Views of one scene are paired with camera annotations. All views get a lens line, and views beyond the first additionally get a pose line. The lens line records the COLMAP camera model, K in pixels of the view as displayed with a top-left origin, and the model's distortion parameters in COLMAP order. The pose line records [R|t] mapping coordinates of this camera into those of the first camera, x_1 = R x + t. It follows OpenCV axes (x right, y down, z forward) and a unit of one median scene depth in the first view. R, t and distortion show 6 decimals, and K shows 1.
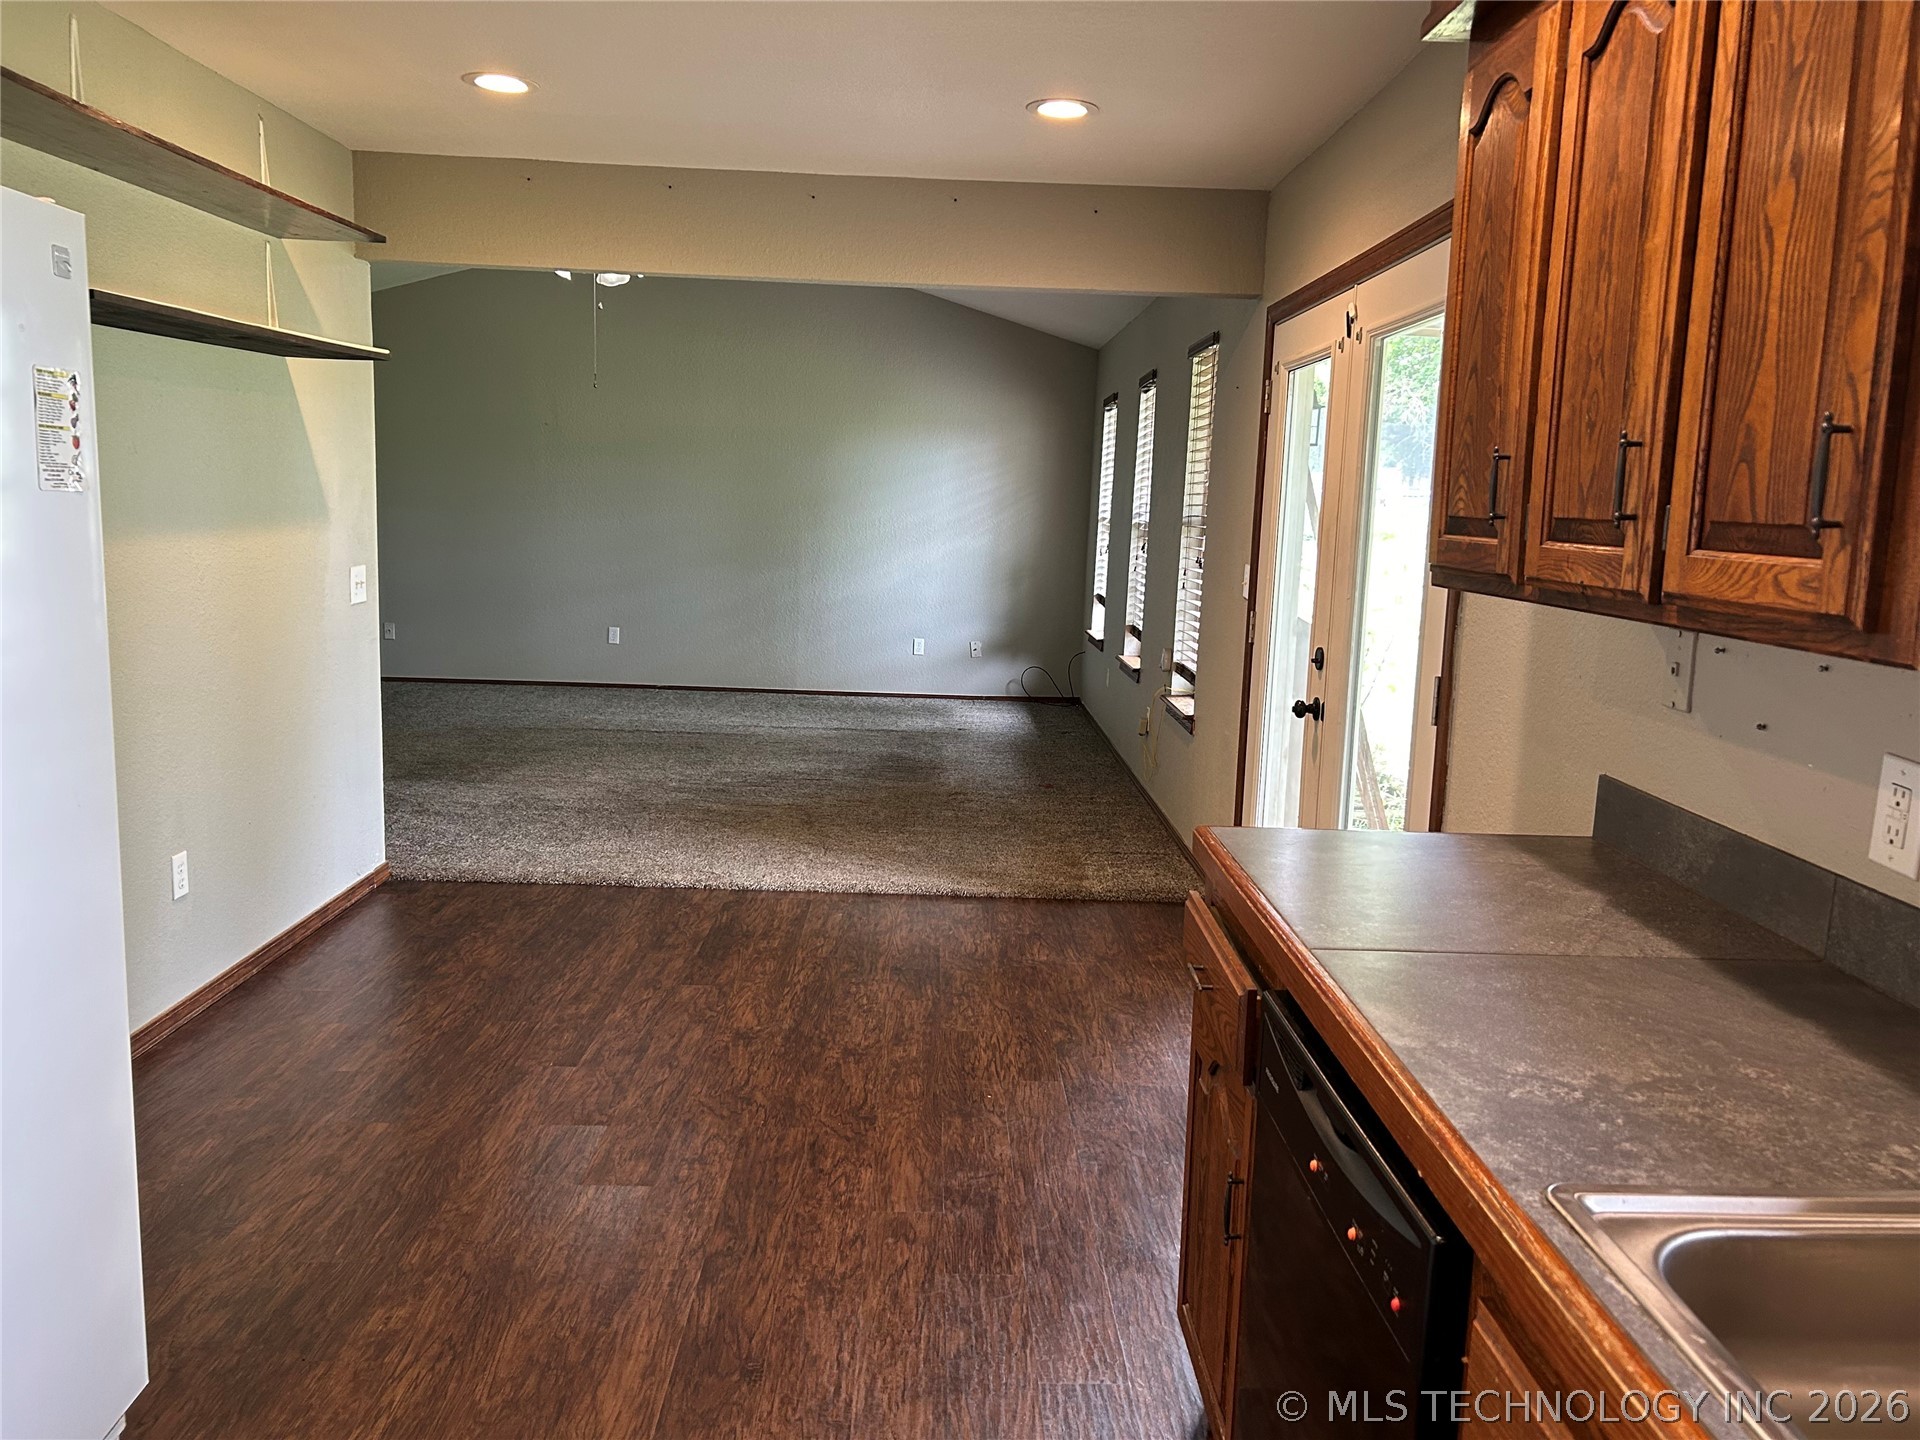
lens RADIAL K [[1439.9, 0, 953.1], [0, 1439.9, 709.7], [0, 0, 1]] dist [0.042162, -0.047660]
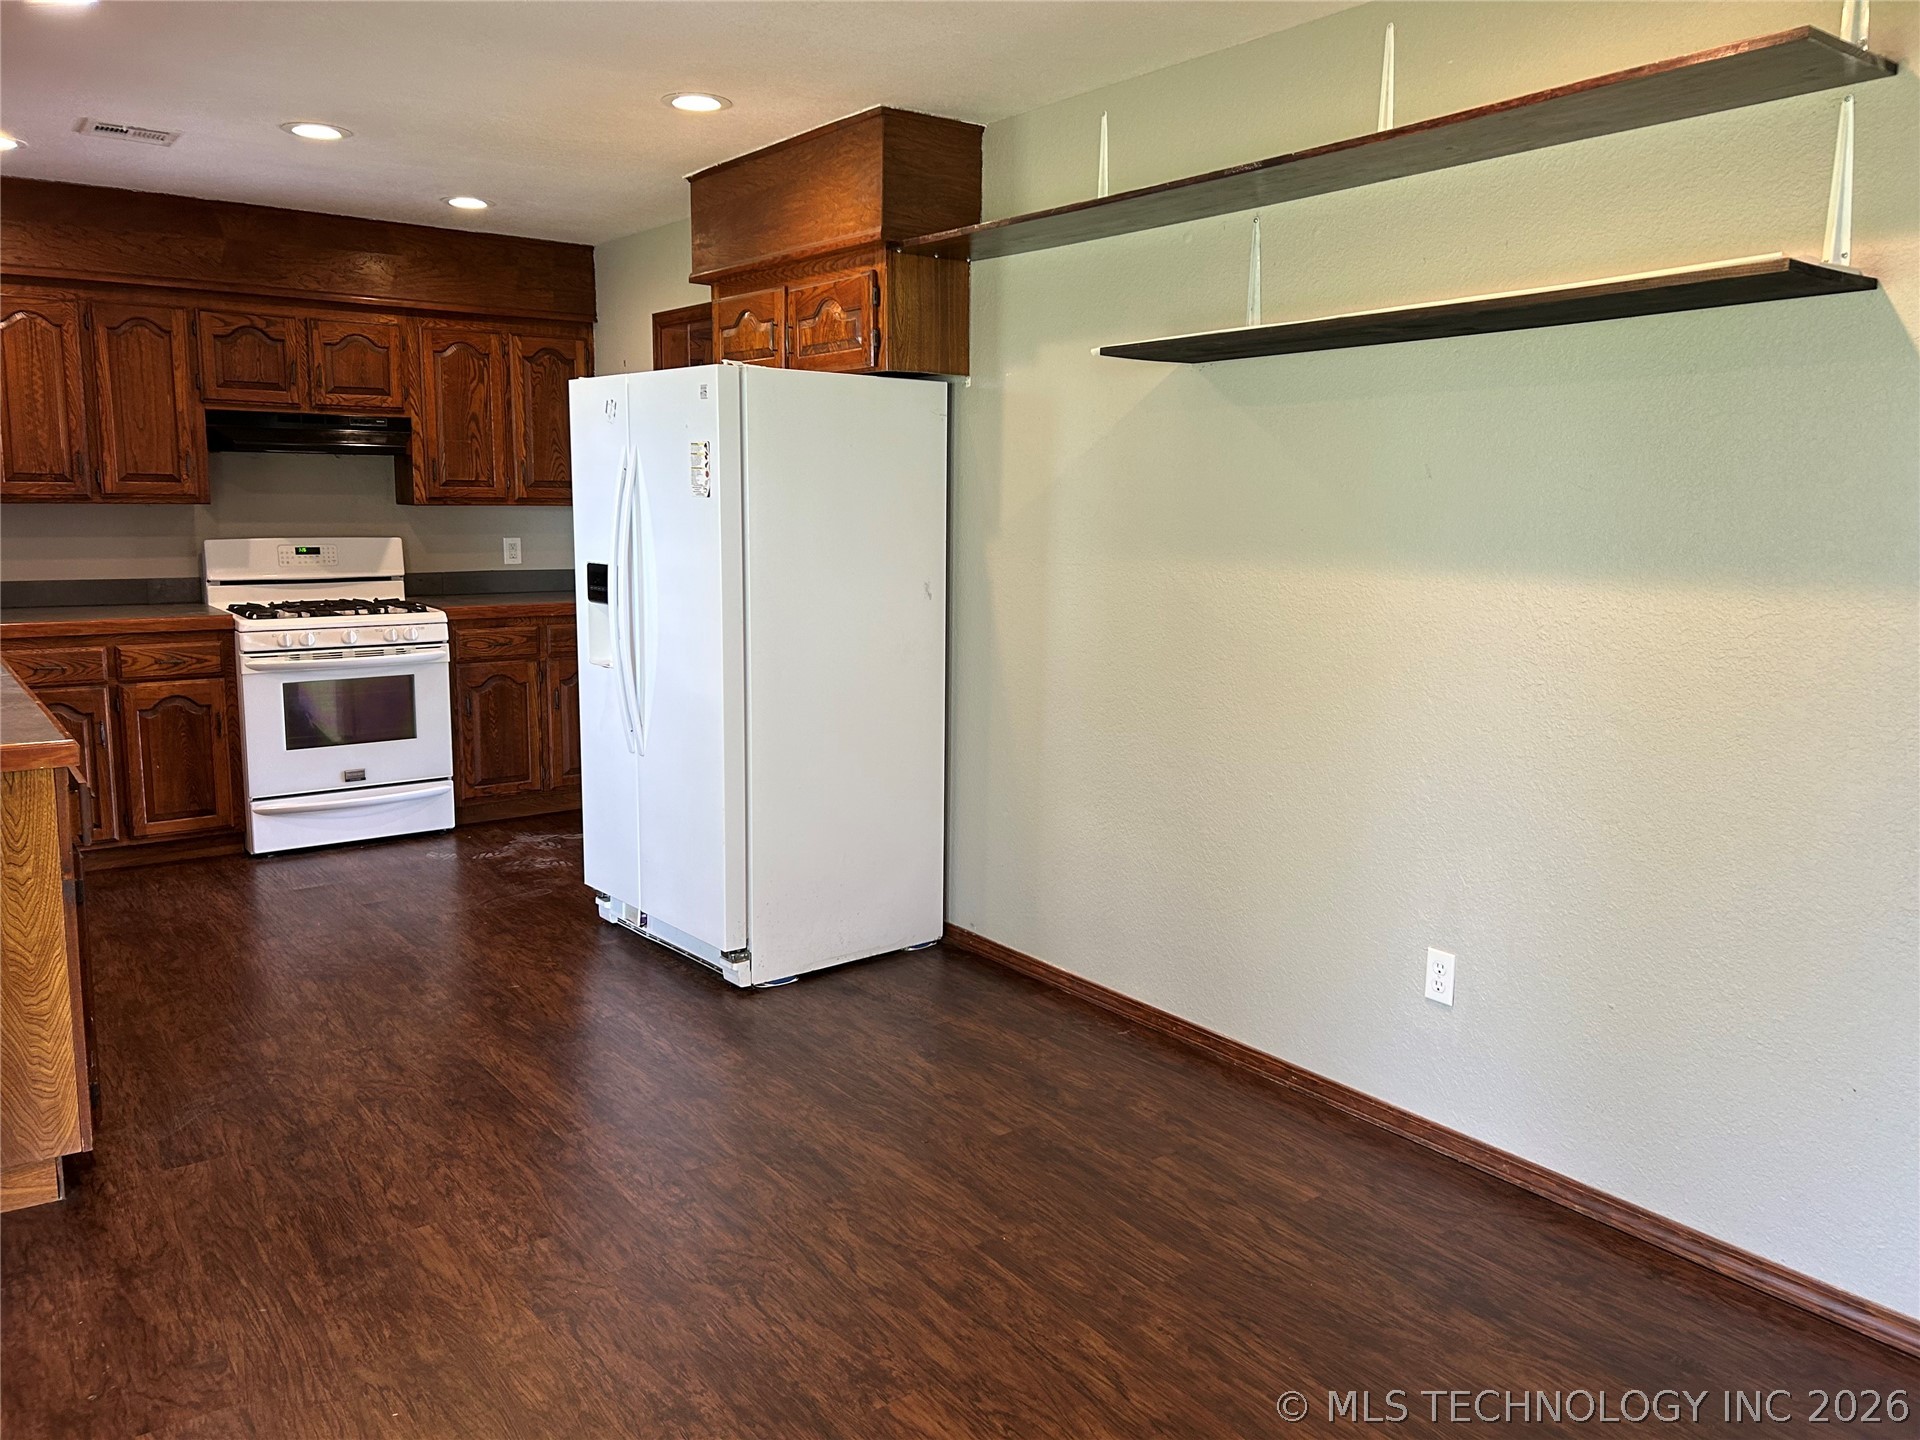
lens RADIAL K [[1439.9, 0, 975.4], [0, 1439.9, 697.6], [0, 0, 1]] dist [0.042162, -0.047660]
pose [[-0.801197, 0.042634, -0.596881, 0.209259], [-0.127418, 0.962430, 0.239778, -0.245541], [0.584678, 0.268163, -0.765663, 1.693723]]
